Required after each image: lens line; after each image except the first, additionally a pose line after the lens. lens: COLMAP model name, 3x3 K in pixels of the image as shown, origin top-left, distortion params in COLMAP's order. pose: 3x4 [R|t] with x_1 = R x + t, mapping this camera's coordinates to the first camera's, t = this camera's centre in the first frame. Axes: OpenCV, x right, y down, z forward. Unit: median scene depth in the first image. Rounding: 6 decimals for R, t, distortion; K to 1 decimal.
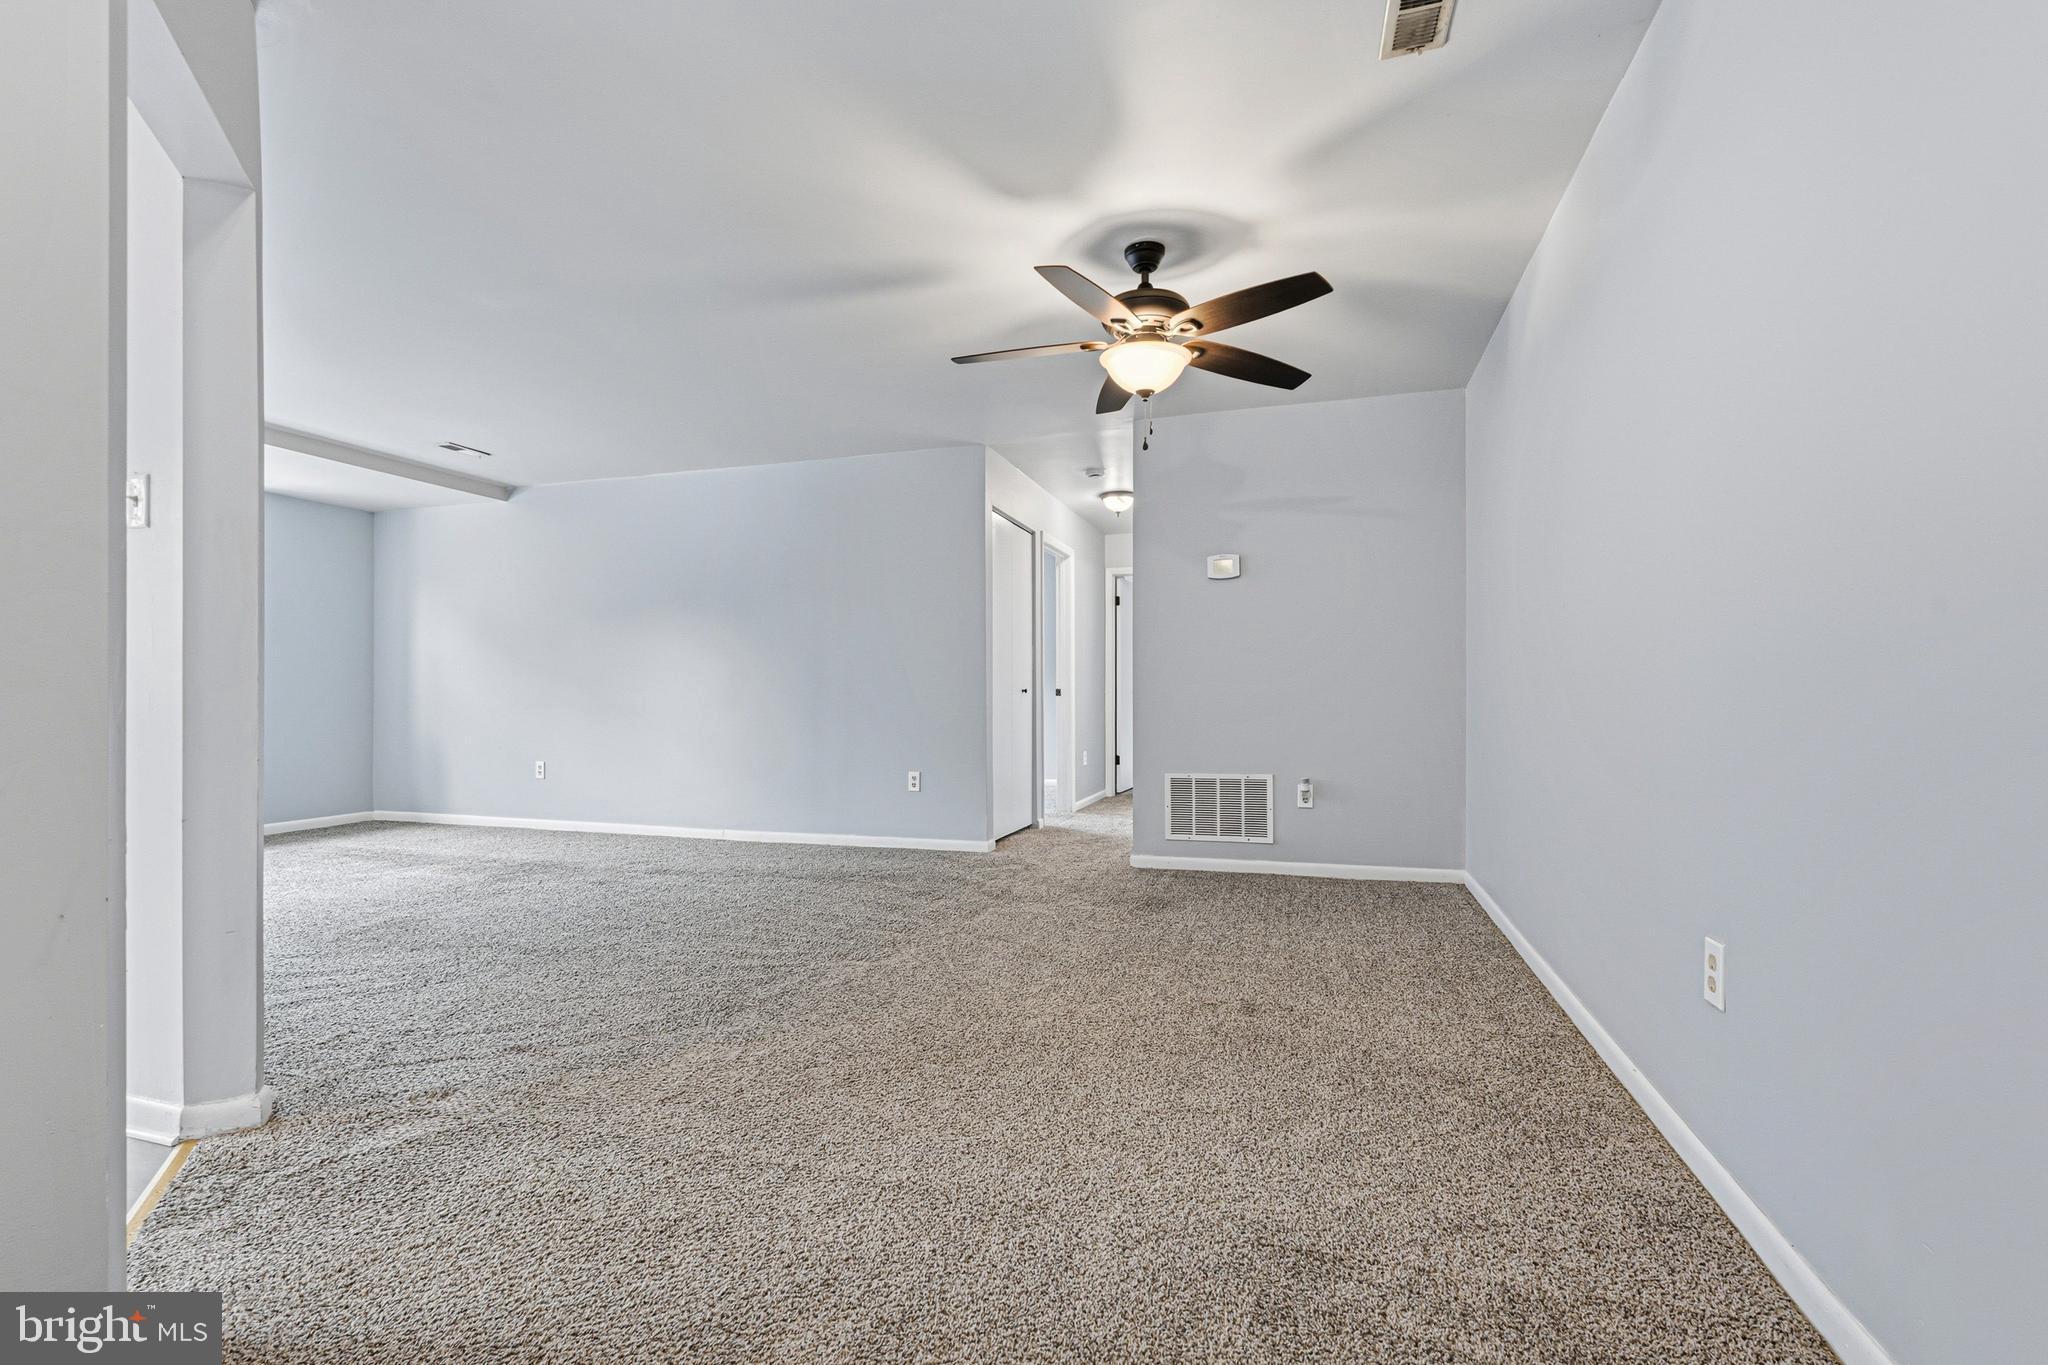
lens RADIAL K [[922.9, 0, 1014.8], [0, 922.9, 685.7], [0, 0, 1]] dist [-0.002582, 0.000932]
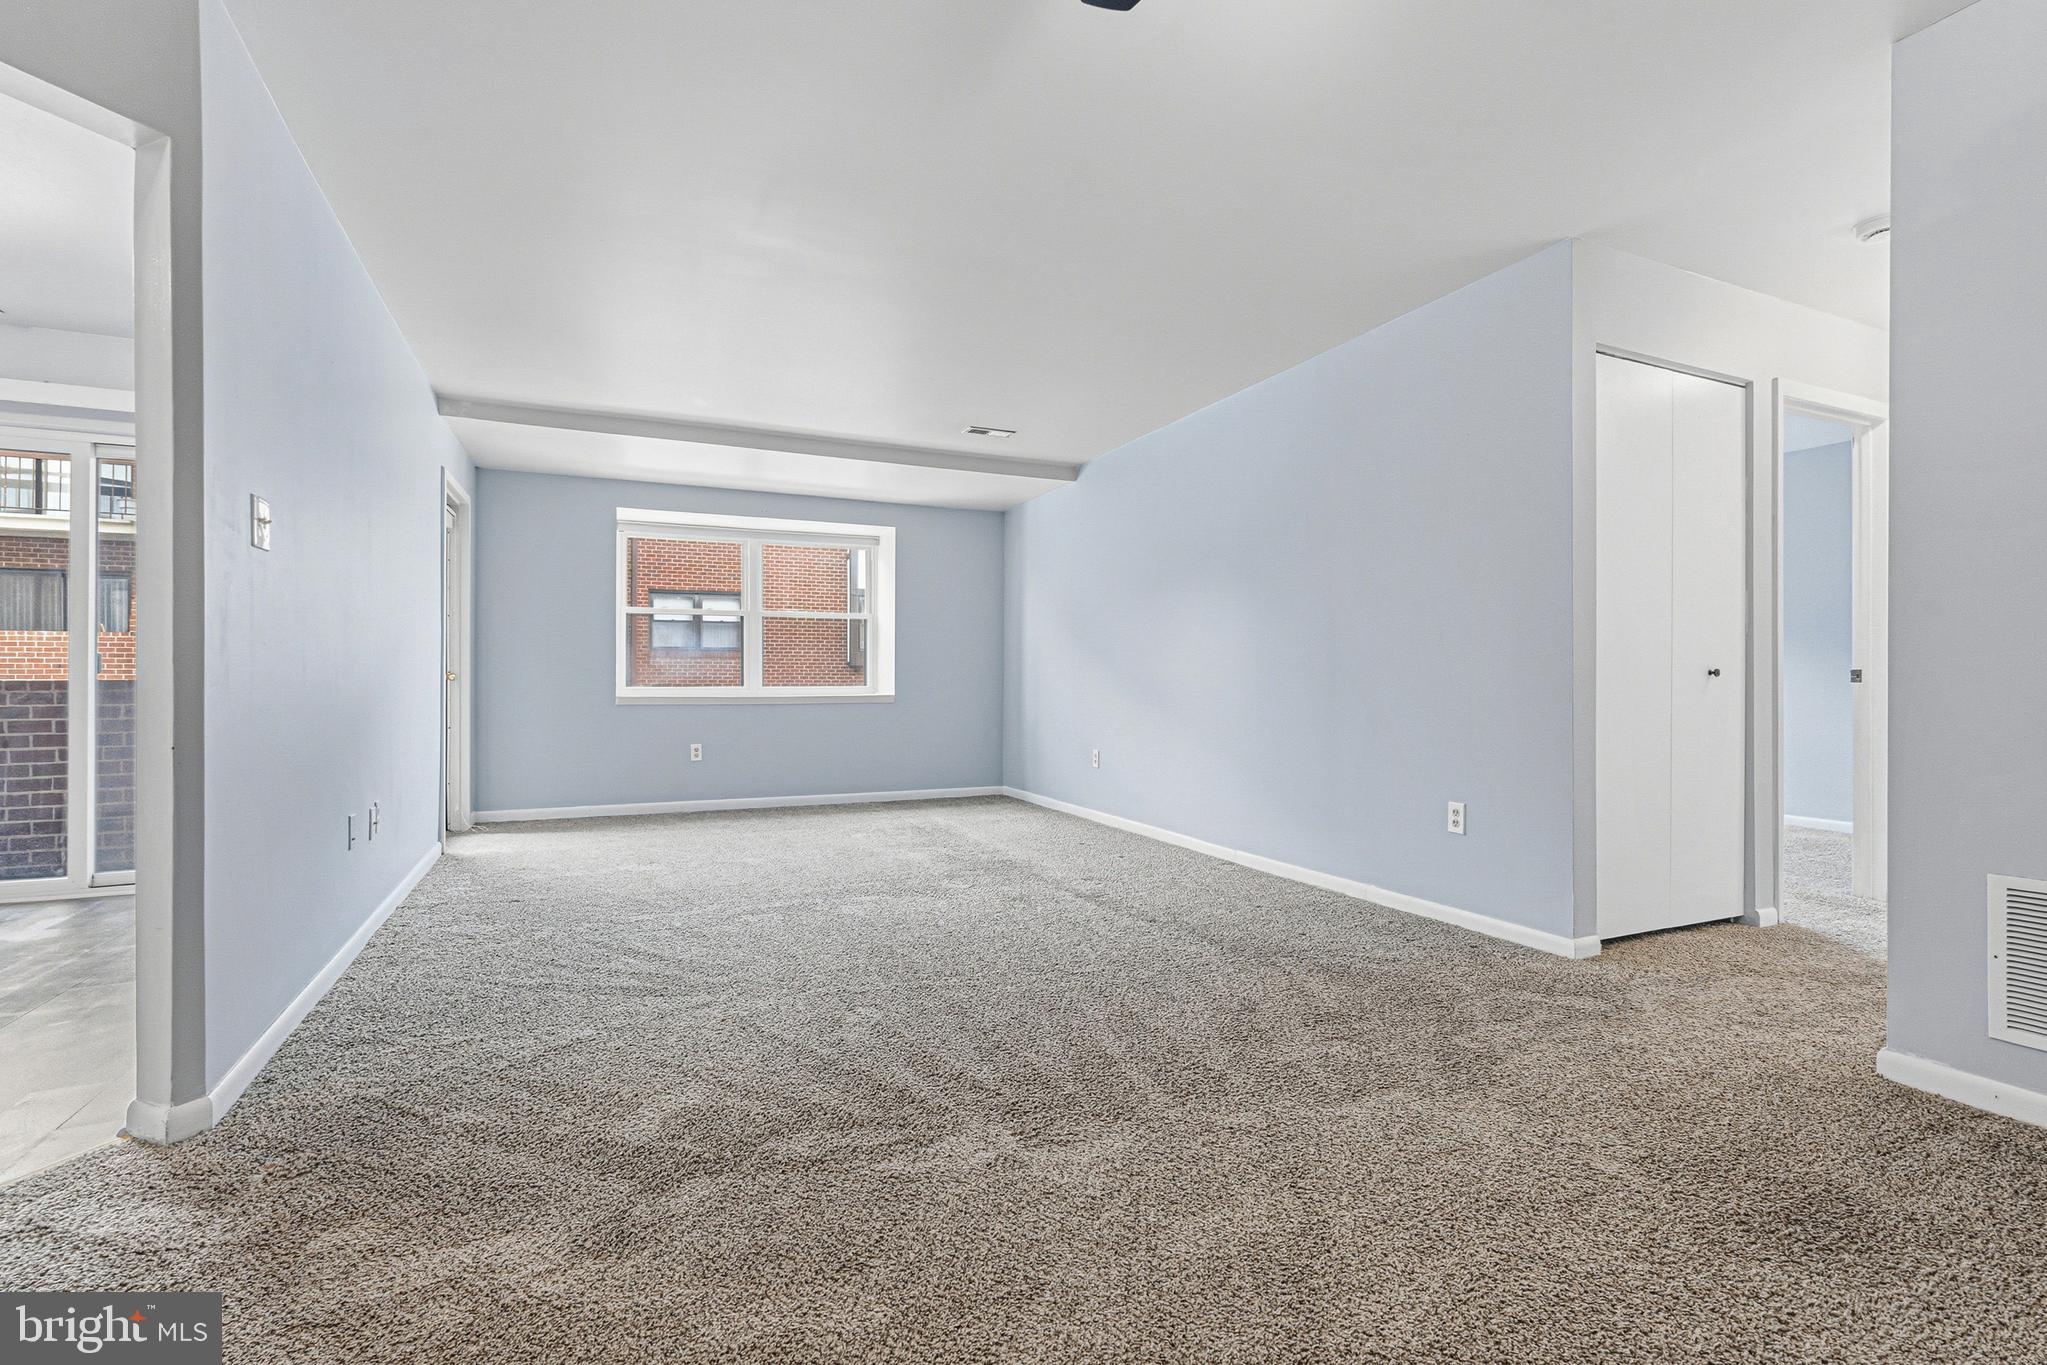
lens RADIAL K [[922.4, 0, 1006.9], [0, 922.4, 676.9], [0, 0, 1]] dist [-0.002582, 0.000932]
pose [[0.669462, -0.001313, -0.742845, 0.147035], [0.005597, 0.999979, 0.003276, 0.004129], [0.742826, -0.006351, 0.669455, 0.343654]]
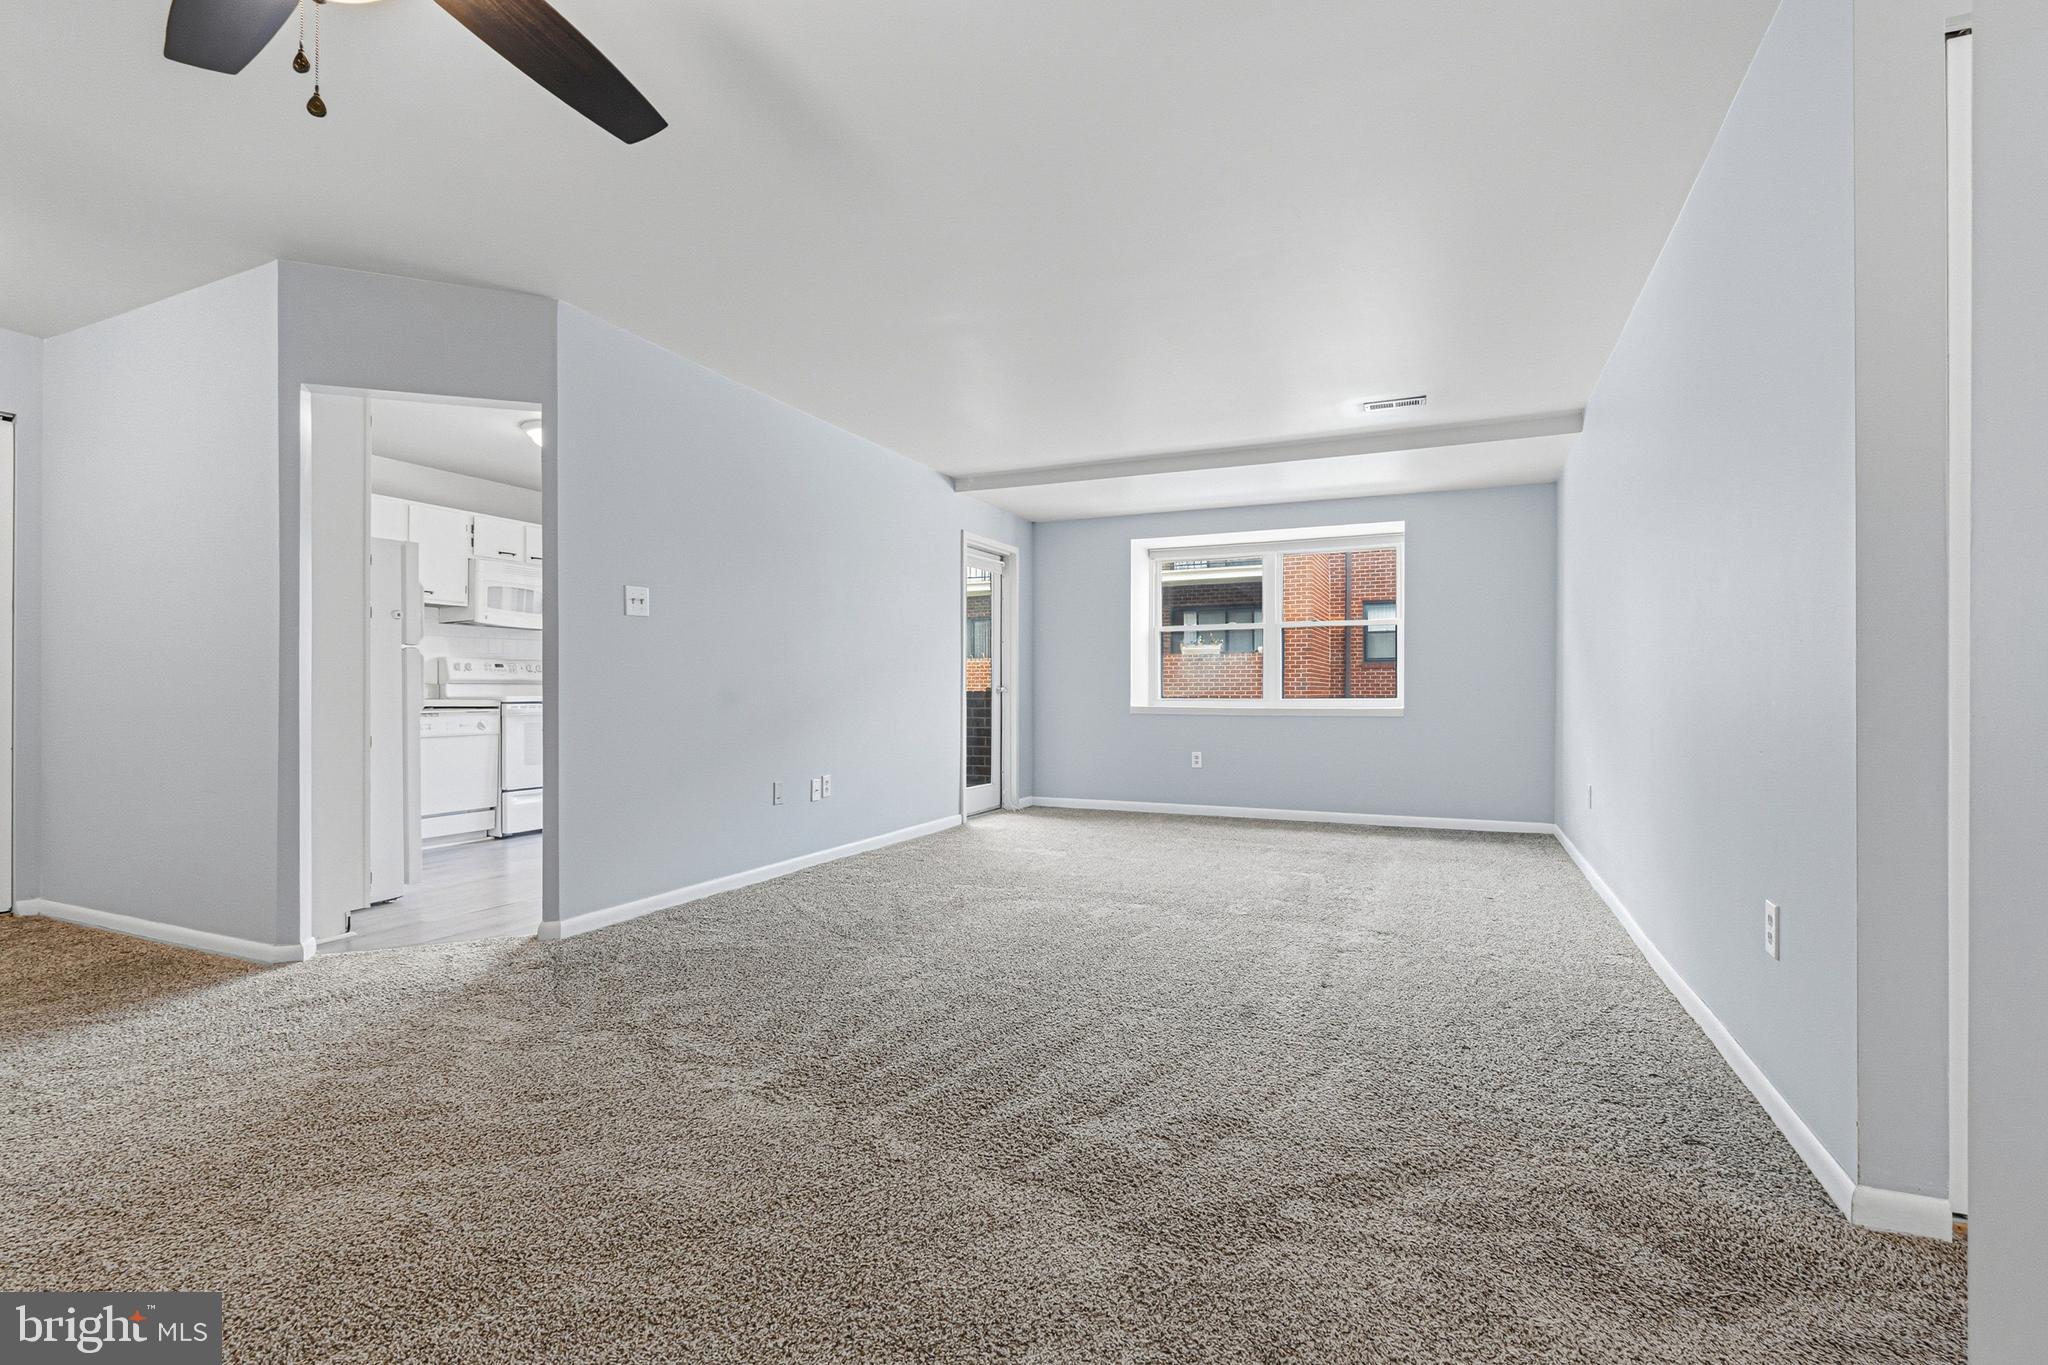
lens RADIAL K [[922.9, 0, 1015.9], [0, 922.9, 691.8], [0, 0, 1]] dist [-0.002582, 0.000932]
pose [[-0.108630, 0.001099, -0.994082, 0.272649], [0.008799, 0.999961, 0.000144, 0.007124], [0.994043, -0.008731, -0.108635, 0.709413]]
